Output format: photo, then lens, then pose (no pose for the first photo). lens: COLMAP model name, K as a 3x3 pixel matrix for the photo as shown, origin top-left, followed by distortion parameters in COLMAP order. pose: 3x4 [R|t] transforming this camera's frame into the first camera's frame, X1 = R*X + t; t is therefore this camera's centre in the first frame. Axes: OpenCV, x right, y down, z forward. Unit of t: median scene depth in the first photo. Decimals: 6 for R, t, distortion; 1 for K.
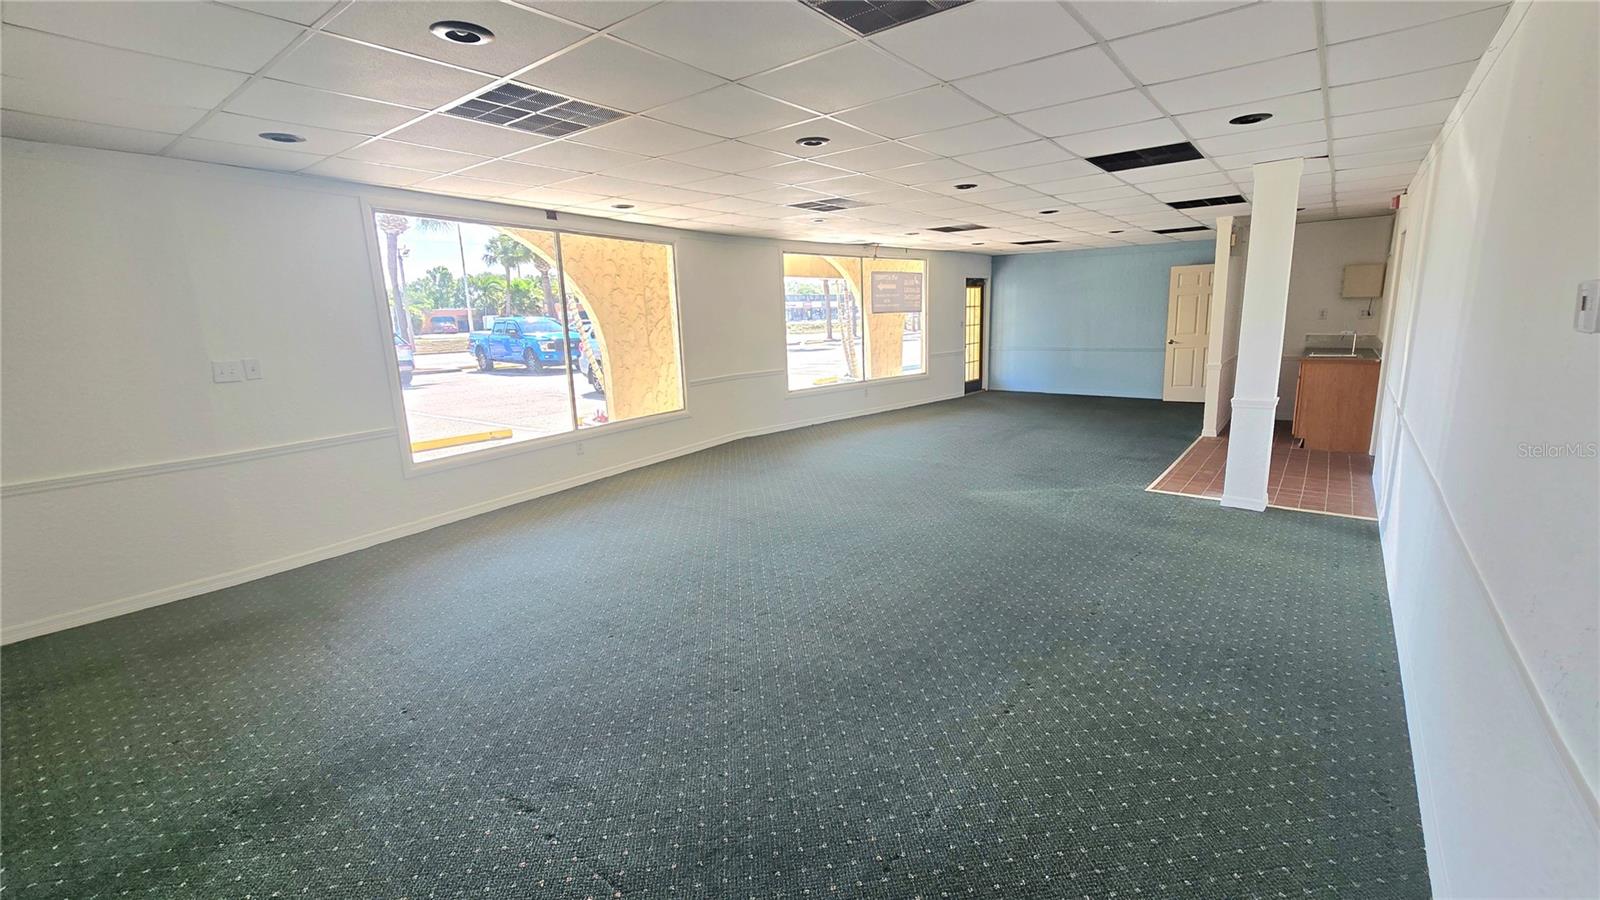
lens RADIAL K [[669.6, 0, 837.8], [0, 669.6, 463.3], [0, 0, 1]] dist [-0.001535, -0.000307]
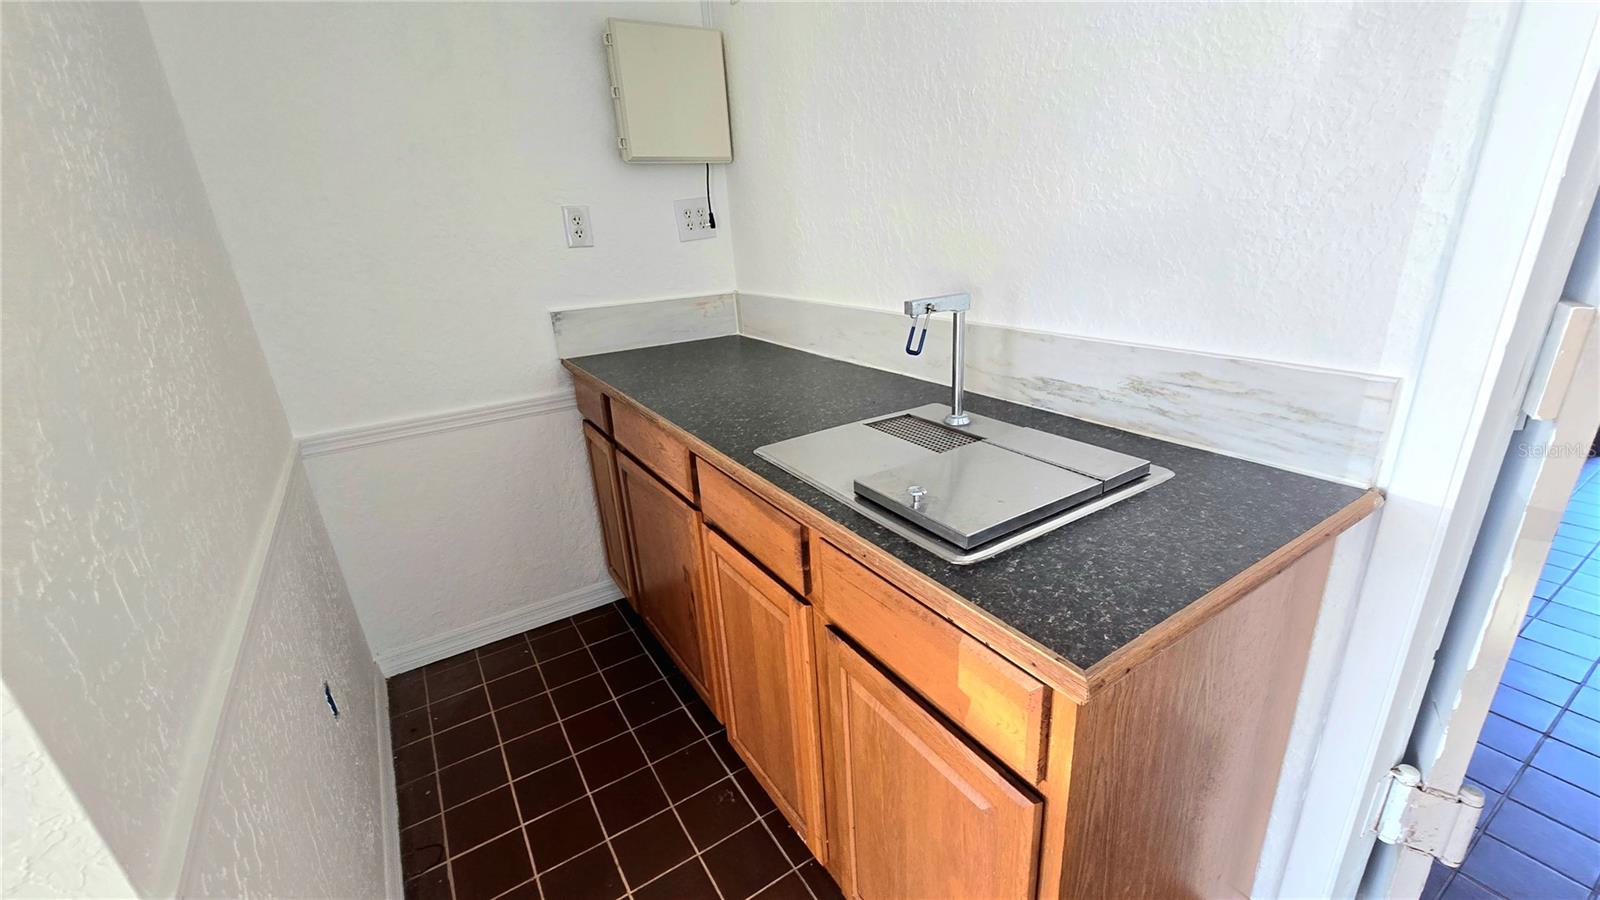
lens RADIAL K [[652.3, 0, 815.5], [0, 652.3, 457.0], [0, 0, 1]] dist [-0.004474, -0.000125]
pose [[0.365799, -0.312997, 0.876484, 0.422388], [0.246264, 0.940738, 0.233165, -0.145413], [-0.897522, 0.130555, 0.421201, 0.684155]]
